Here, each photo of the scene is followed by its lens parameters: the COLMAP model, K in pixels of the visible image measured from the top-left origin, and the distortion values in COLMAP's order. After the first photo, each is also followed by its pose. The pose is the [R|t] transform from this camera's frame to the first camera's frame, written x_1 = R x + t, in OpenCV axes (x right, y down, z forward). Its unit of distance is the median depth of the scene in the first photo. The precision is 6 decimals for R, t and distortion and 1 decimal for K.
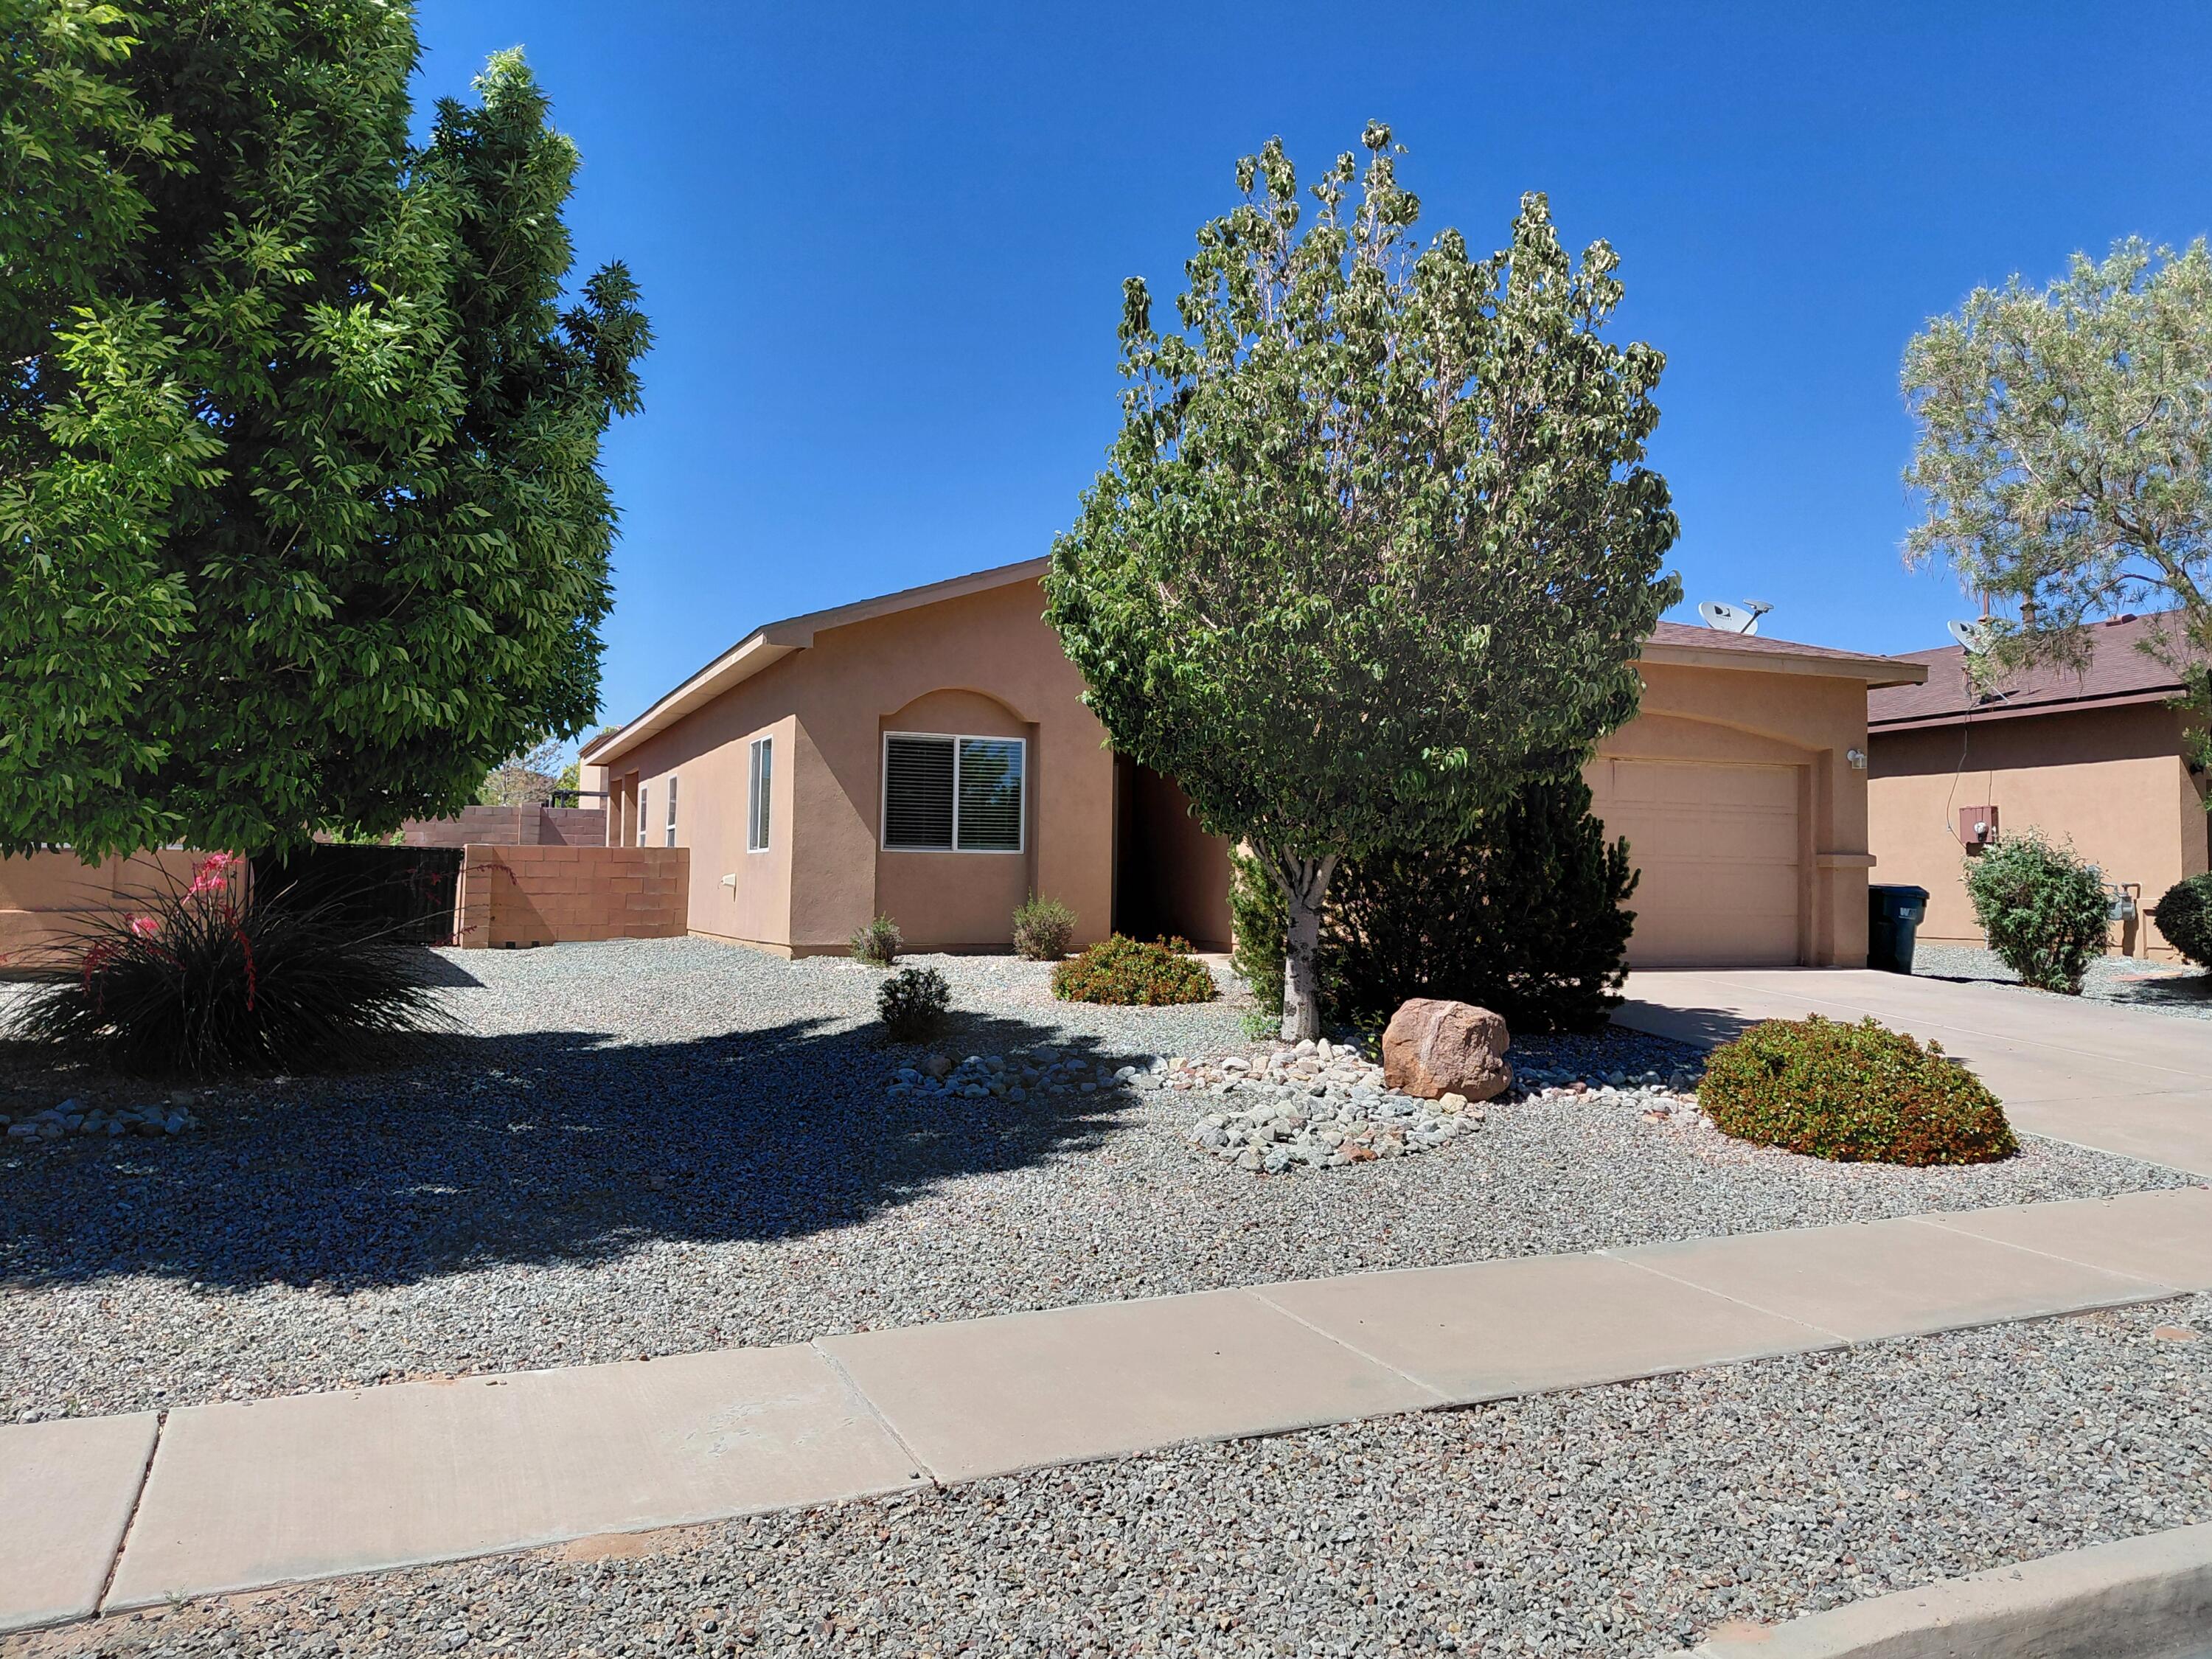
lens RADIAL K [[1617.5, 0, 1115.1], [0, 1617.5, 805.6], [0, 0, 1]] dist [0.117861, -0.207536]
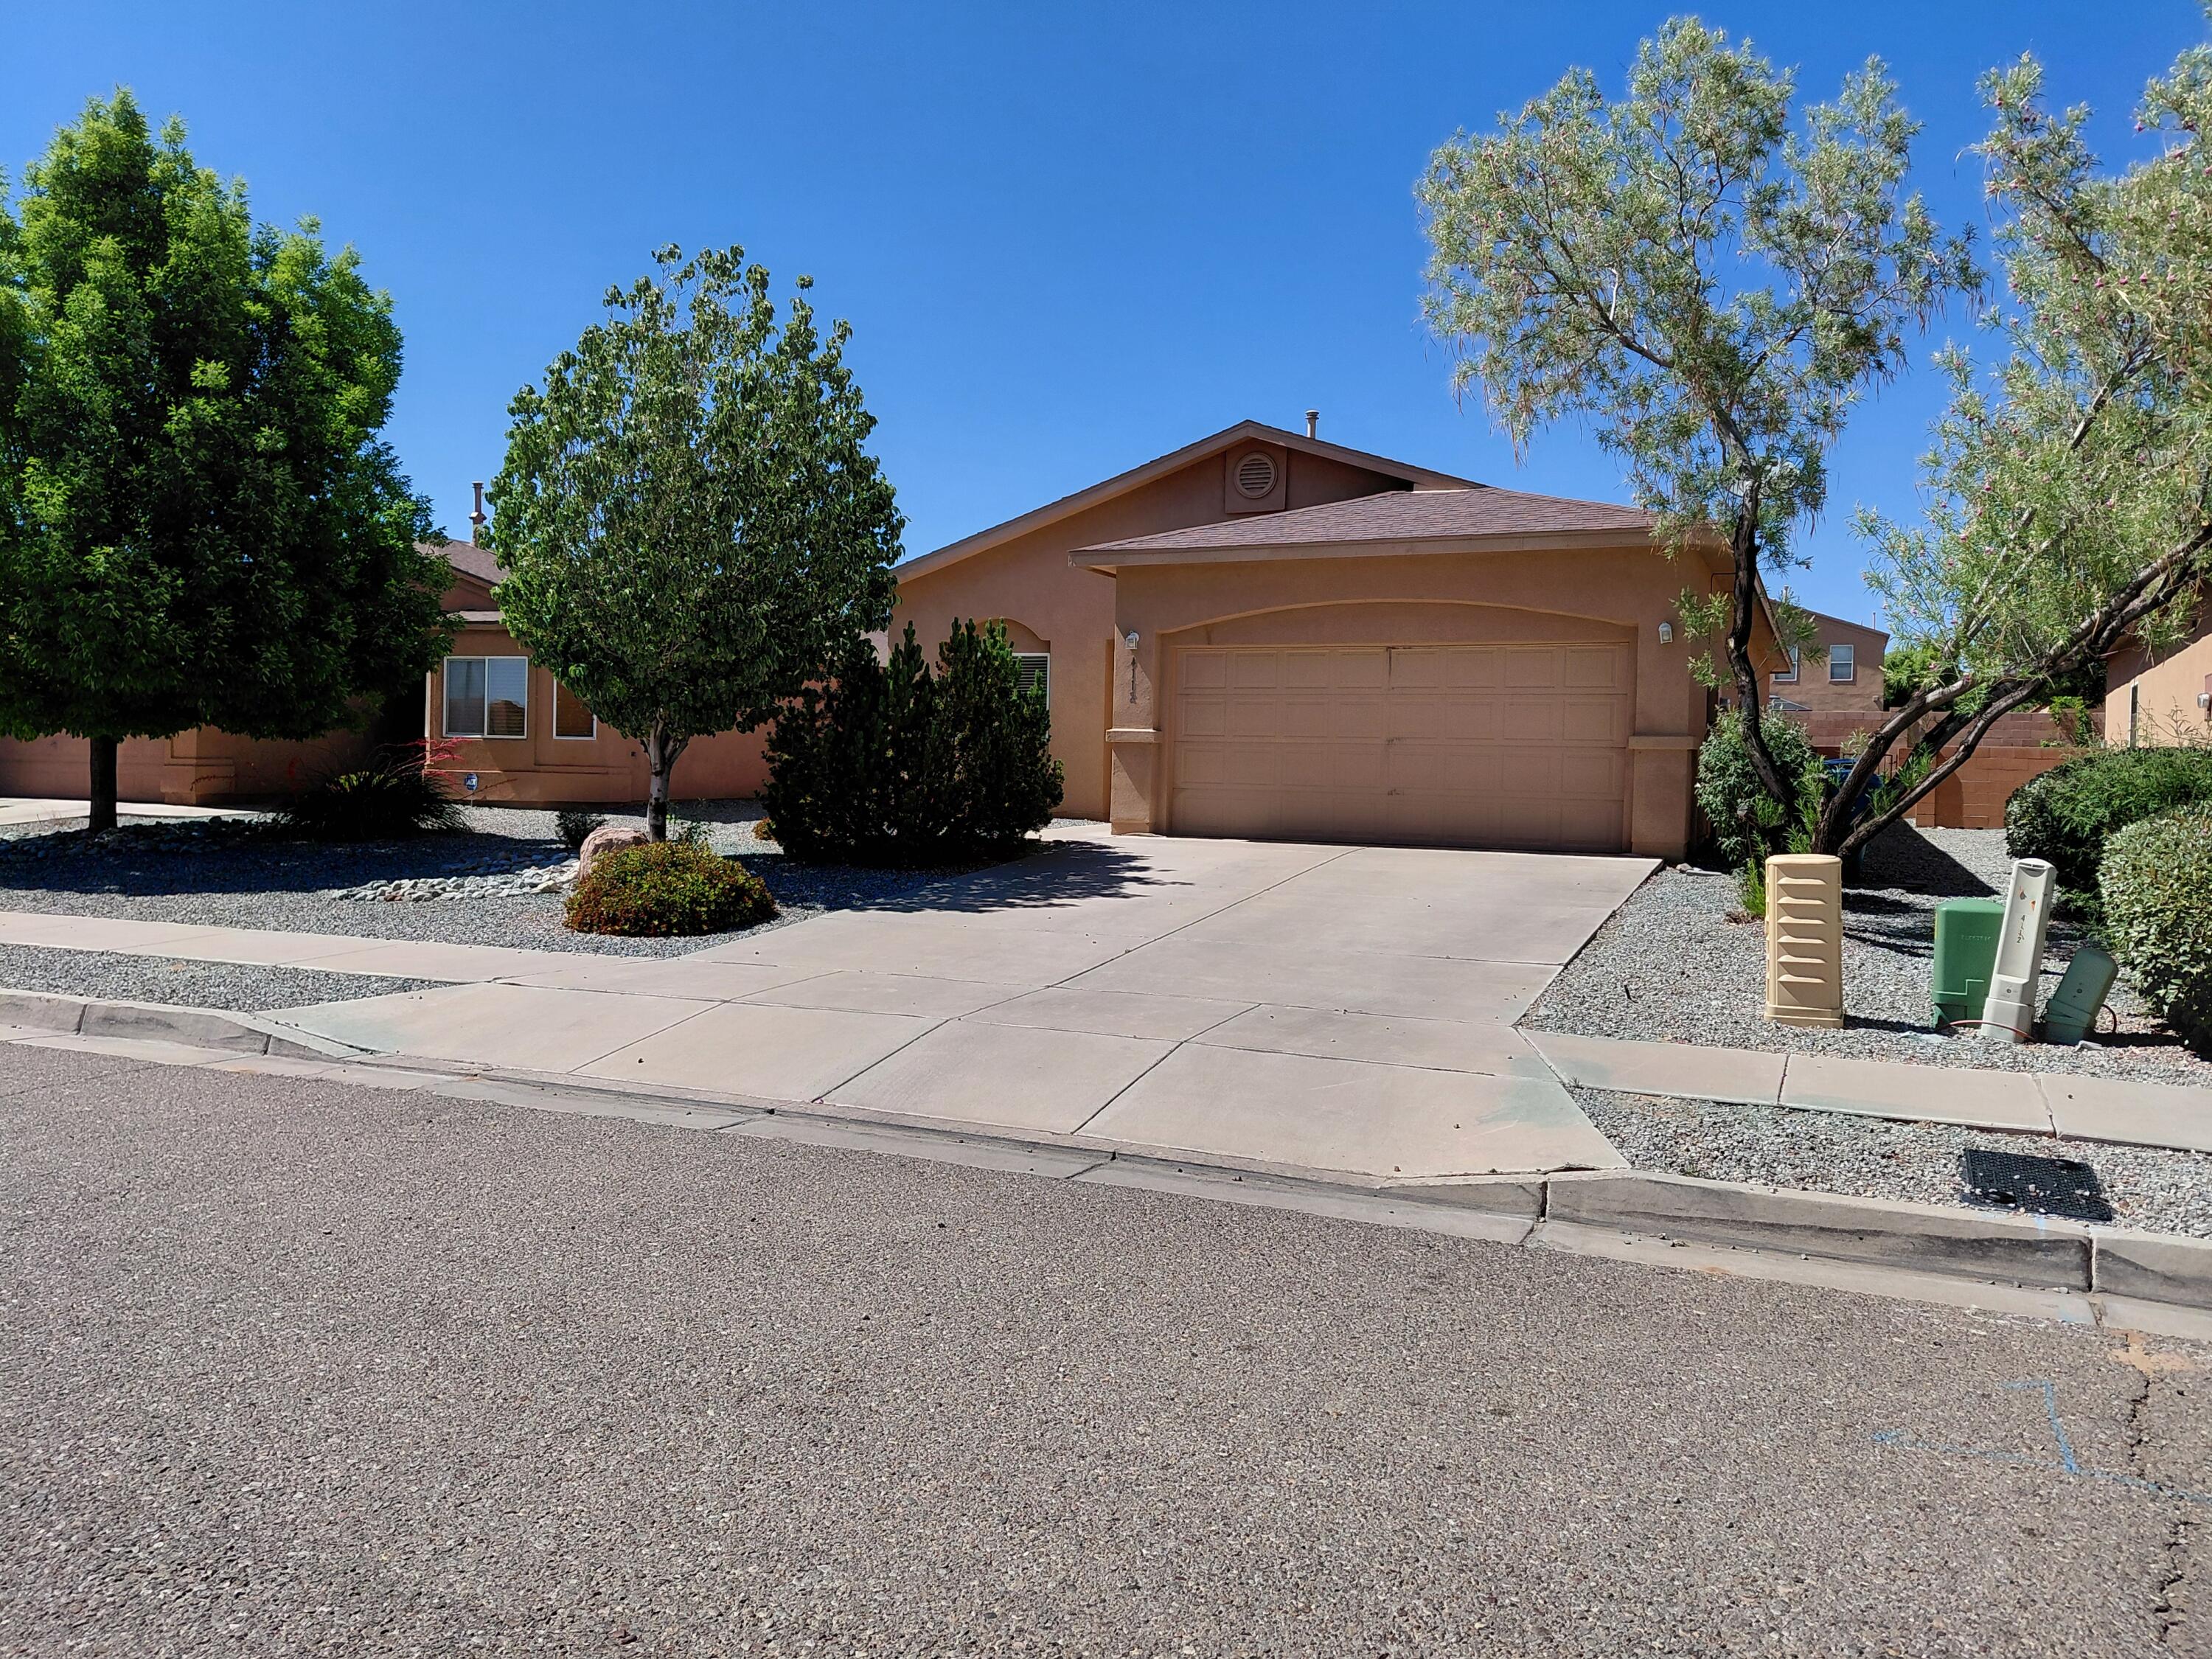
lens RADIAL K [[1617.5, 0, 1115.1], [0, 1617.5, 805.6], [0, 0, 1]] dist [0.117861, -0.207536]
pose [[0.700939, 0.022070, -0.712880, 1.322924], [0.023270, 0.998281, 0.053786, 0.018294], [0.712842, -0.054289, 0.699220, 0.184692]]
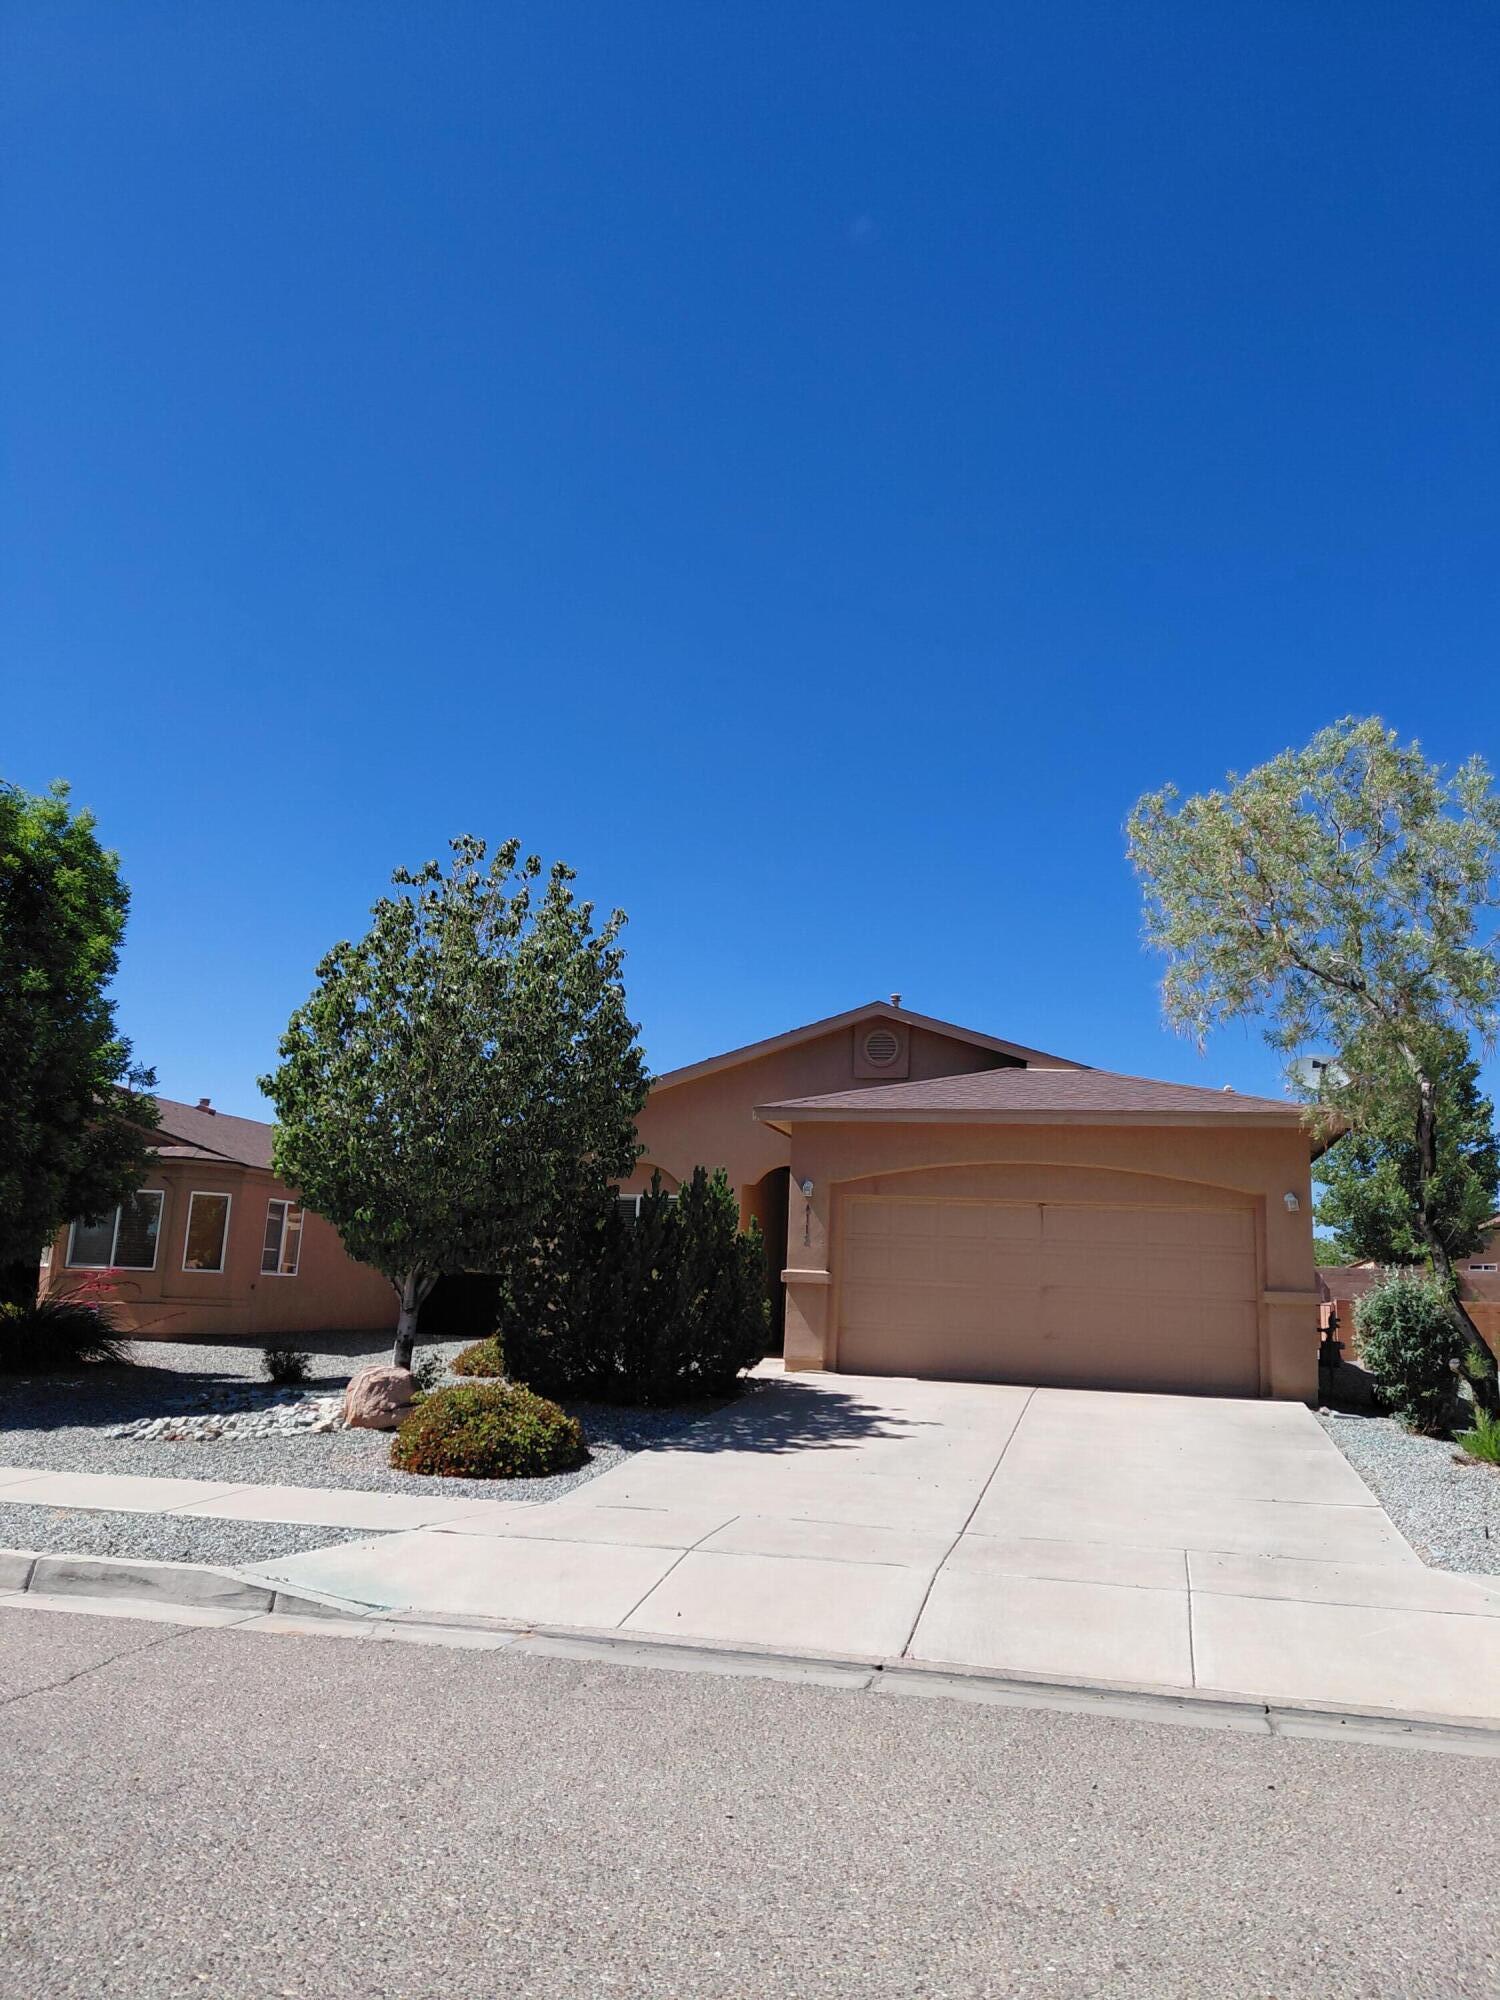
lens RADIAL K [[1462.4, 0, 750.0], [0, 1462.4, 998.9], [0, 0, 1]] dist [0.117861, -0.207536]
pose [[0.806945, -0.099783, -0.582137, 1.102107], [0.001565, 0.985983, -0.166836, 0.003816], [0.590625, 0.133717, 0.795790, -0.013194]]
